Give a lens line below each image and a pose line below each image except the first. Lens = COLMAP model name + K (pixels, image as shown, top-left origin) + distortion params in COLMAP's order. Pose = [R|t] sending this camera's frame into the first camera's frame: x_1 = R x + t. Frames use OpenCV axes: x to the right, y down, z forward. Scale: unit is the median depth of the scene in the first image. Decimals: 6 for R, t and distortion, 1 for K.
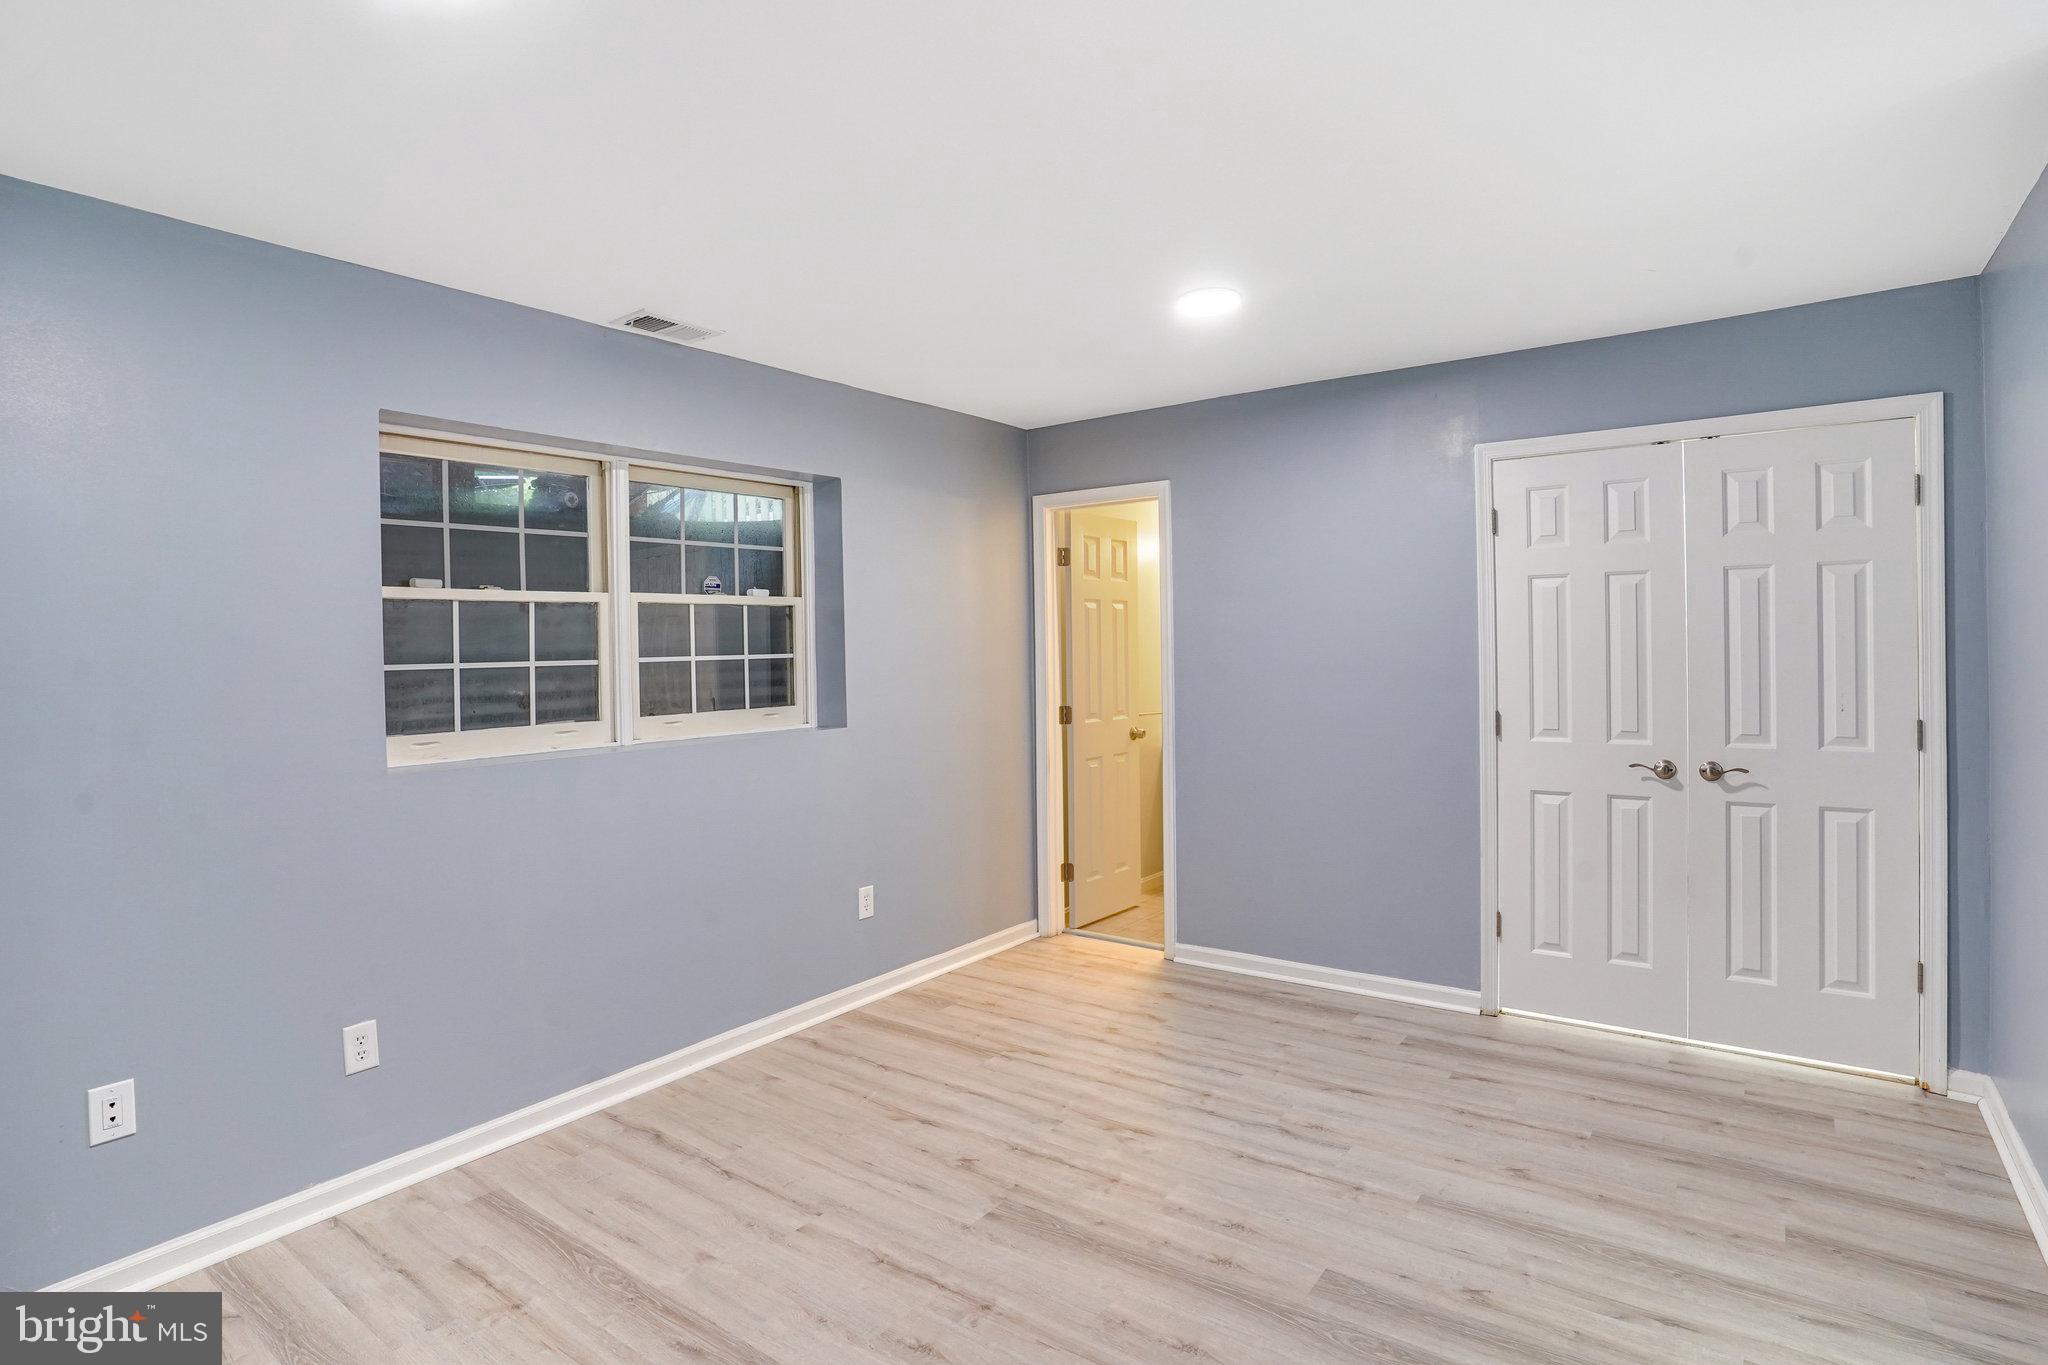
lens RADIAL K [[1046.5, 0, 1023.7], [0, 1046.5, 670.6], [0, 0, 1]] dist [-0.029259, 0.009117]
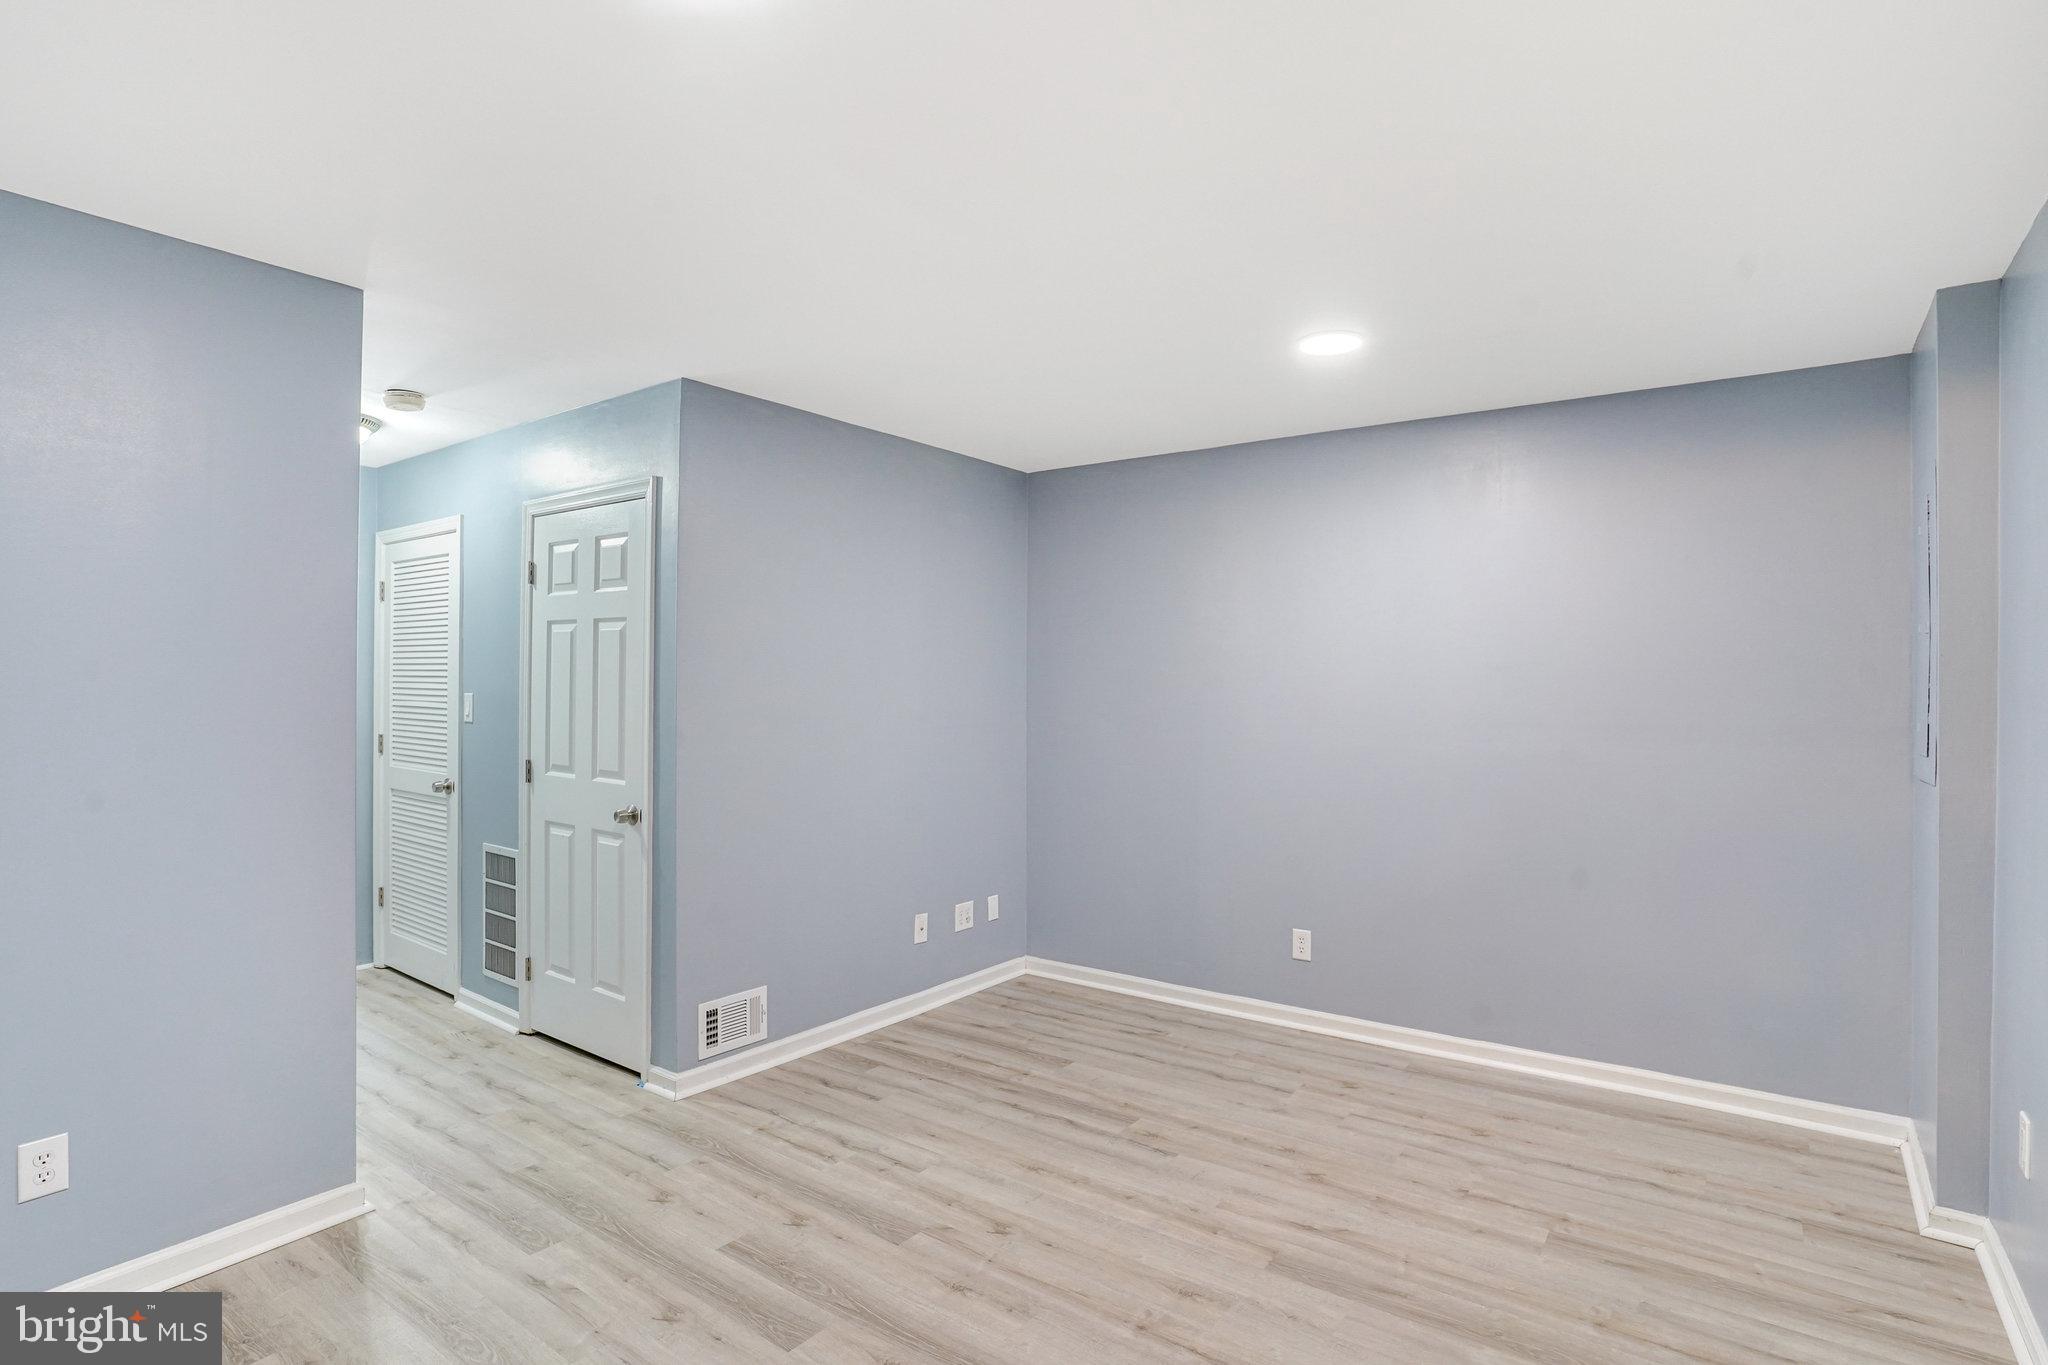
lens RADIAL K [[1046.5, 0, 1020.3], [0, 1046.5, 682.4], [0, 0, 1]] dist [-0.029259, 0.009117]
pose [[-0.999860, 0.016296, 0.003719, 0.070130], [0.016349, 0.999760, 0.014563, -0.044453], [-0.003481, 0.014622, -0.999887, 2.037395]]
